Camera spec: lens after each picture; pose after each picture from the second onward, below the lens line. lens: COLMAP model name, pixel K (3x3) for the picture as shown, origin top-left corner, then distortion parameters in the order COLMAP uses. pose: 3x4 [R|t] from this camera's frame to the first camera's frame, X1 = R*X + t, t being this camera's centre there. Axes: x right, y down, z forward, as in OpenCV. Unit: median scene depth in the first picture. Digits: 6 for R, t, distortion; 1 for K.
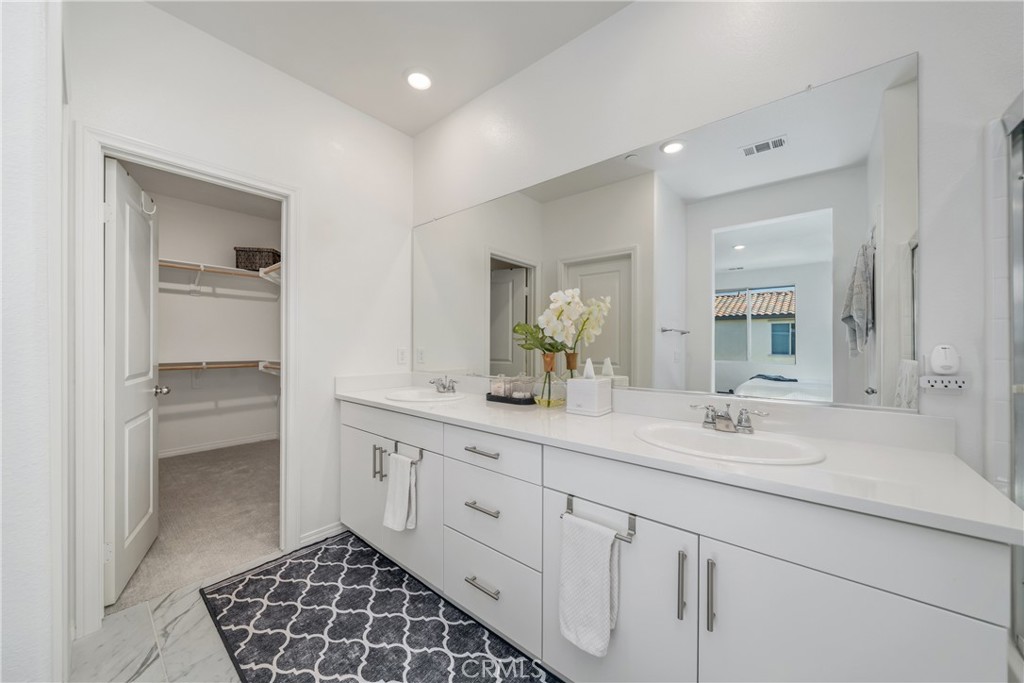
lens RADIAL K [[381.4, 0, 514.8], [0, 381.4, 346.4], [0, 0, 1]] dist [-0.001633, -0.000122]
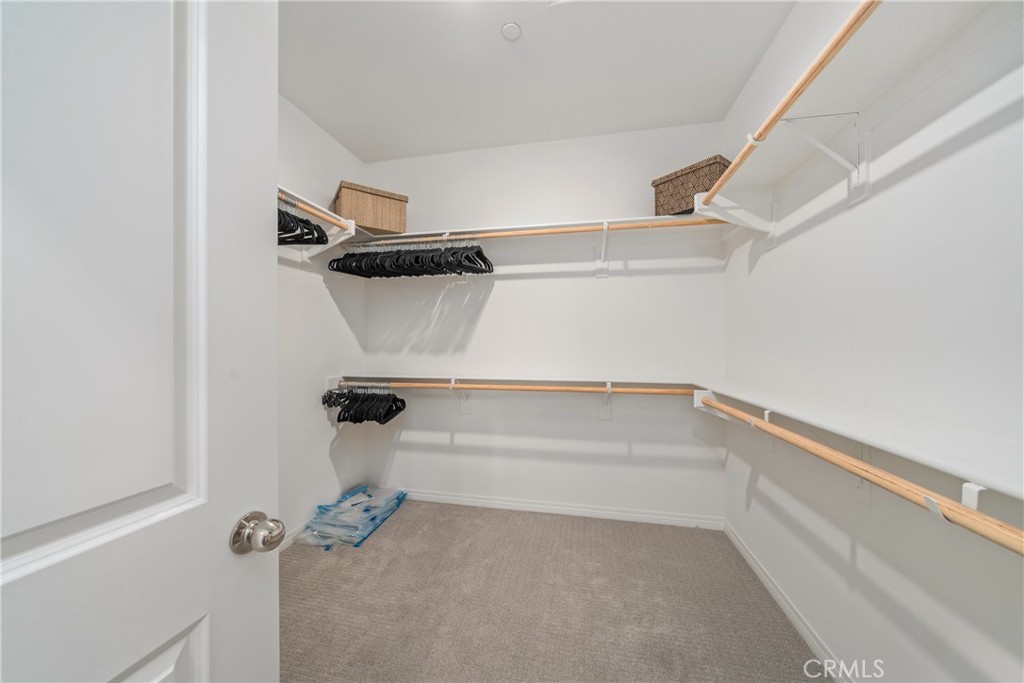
lens RADIAL K [[349.8, 0, 517.2], [0, 349.8, 347.8], [0, 0, 1]] dist [-0.000916, -0.000019]
pose [[0.495191, -0.001618, -0.868782, -0.402203], [0.000805, 0.999999, -0.001404, -0.012491], [0.868784, -0.000005, 0.495192, 0.593421]]
